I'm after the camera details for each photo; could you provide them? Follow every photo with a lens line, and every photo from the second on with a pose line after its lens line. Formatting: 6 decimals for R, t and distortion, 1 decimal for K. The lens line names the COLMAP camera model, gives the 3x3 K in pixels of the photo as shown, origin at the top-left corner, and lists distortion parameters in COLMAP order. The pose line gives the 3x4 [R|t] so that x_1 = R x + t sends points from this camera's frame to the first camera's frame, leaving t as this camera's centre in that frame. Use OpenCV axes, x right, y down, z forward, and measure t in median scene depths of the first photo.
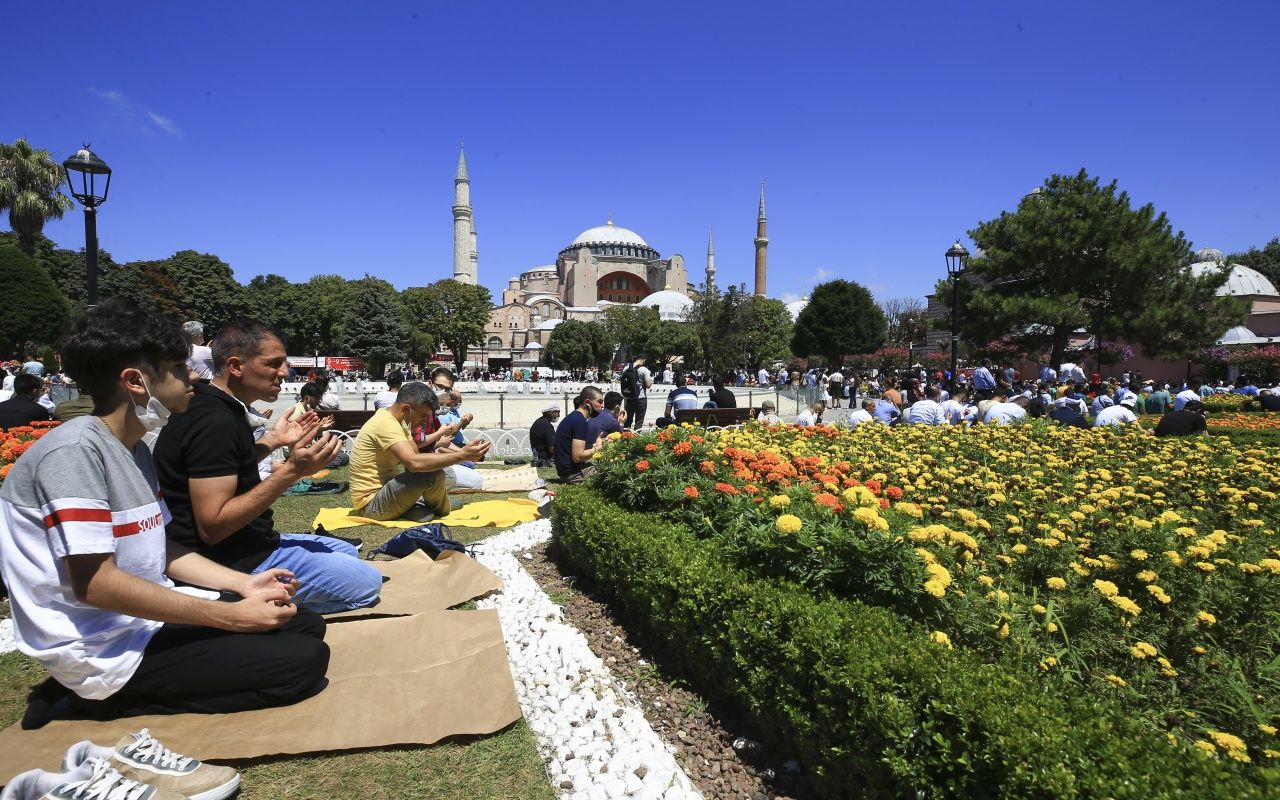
lens RADIAL K [[619.8, 0, 640.0], [0, 619.8, 400.0], [0, 0, 1]] dist [-0.045058, 0.017150]
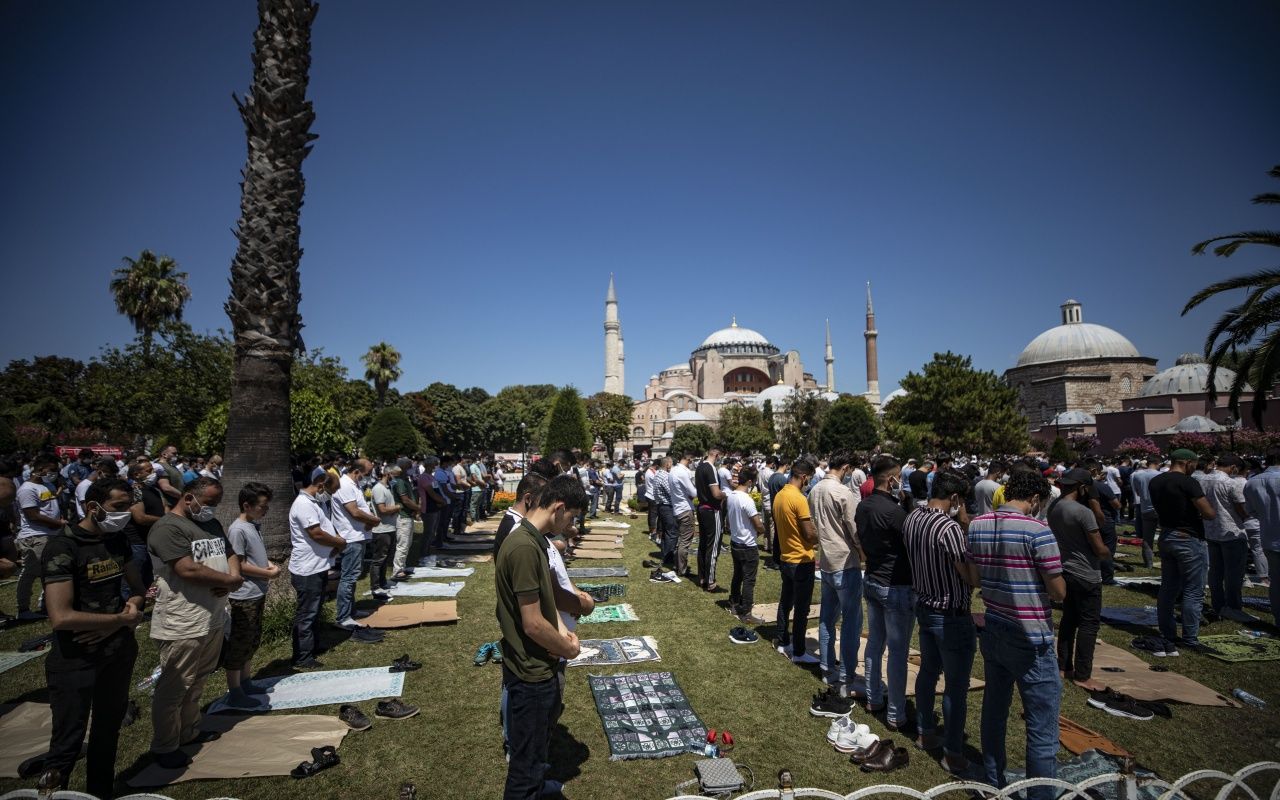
lens RADIAL K [[583.1, 0, 640.0], [0, 583.1, 401.5], [0, 0, 1]] dist [-0.043841, 0.013287]
pose [[0.973170, -0.036670, -0.227144, 0.065281], [0.006680, 0.991305, -0.131416, -0.004473], [0.229988, 0.126373, 0.964953, -0.237981]]
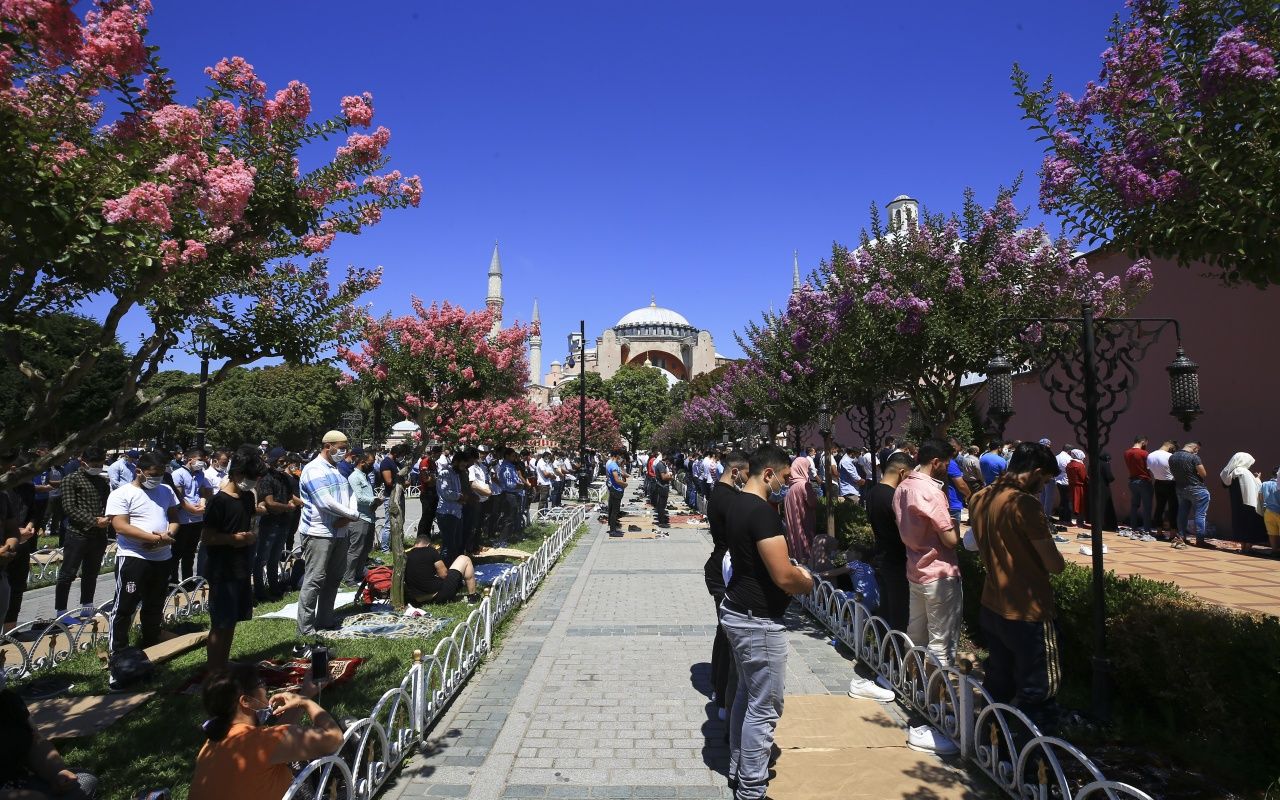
lens RADIAL K [[583.1, 0, 640.0], [0, 583.1, 401.5], [0, 0, 1]] dist [-0.043841, 0.013287]
pose [[0.971343, -0.030735, -0.235688, 0.457660], [0.000204, 0.991711, -0.128485, -0.014137], [0.237683, 0.124755, 0.963298, 0.269122]]
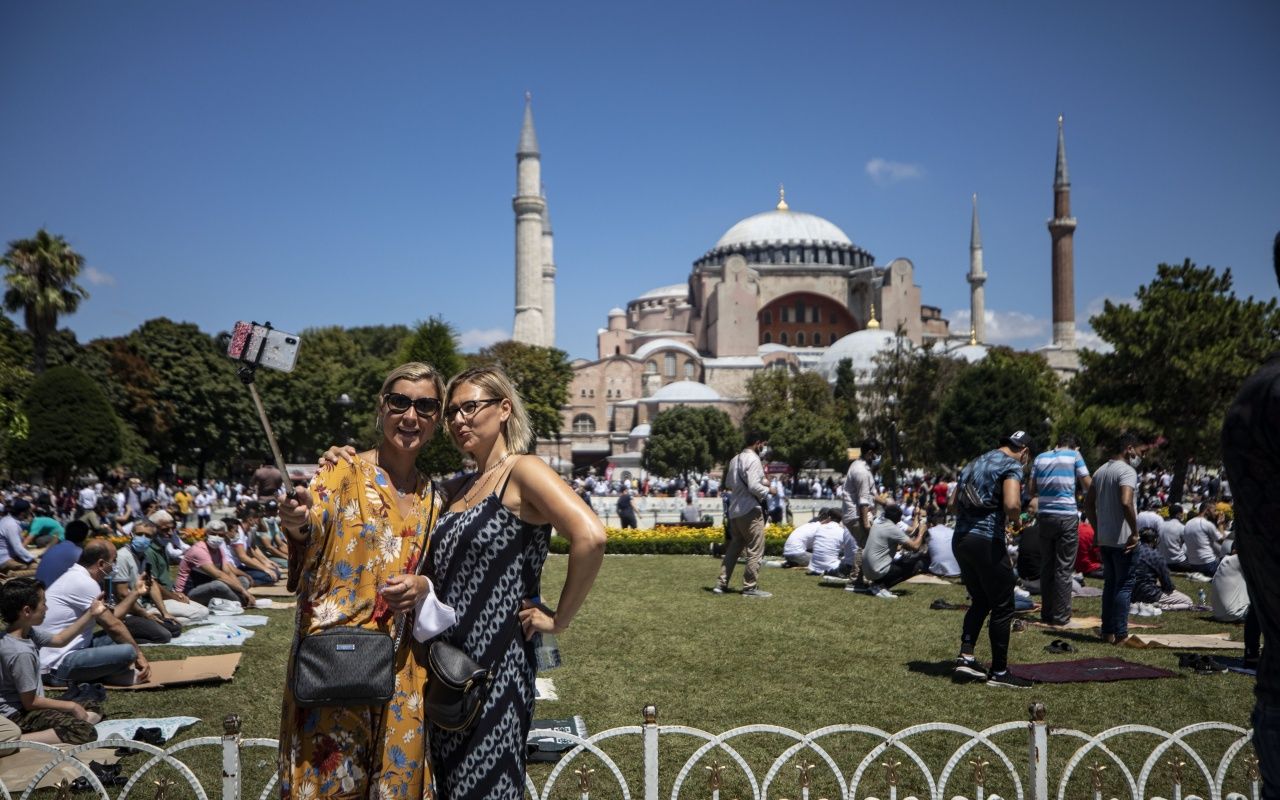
lens RADIAL K [[1209.0, 0, 637.9], [0, 1209.0, 399.4], [0, 0, 1]] dist [0.058291, -0.007073]
pose [[0.981804, -0.025516, -0.188176, 0.076278], [0.006323, 0.994775, -0.101899, 0.002258], [0.189793, 0.098855, 0.976835, -0.263756]]
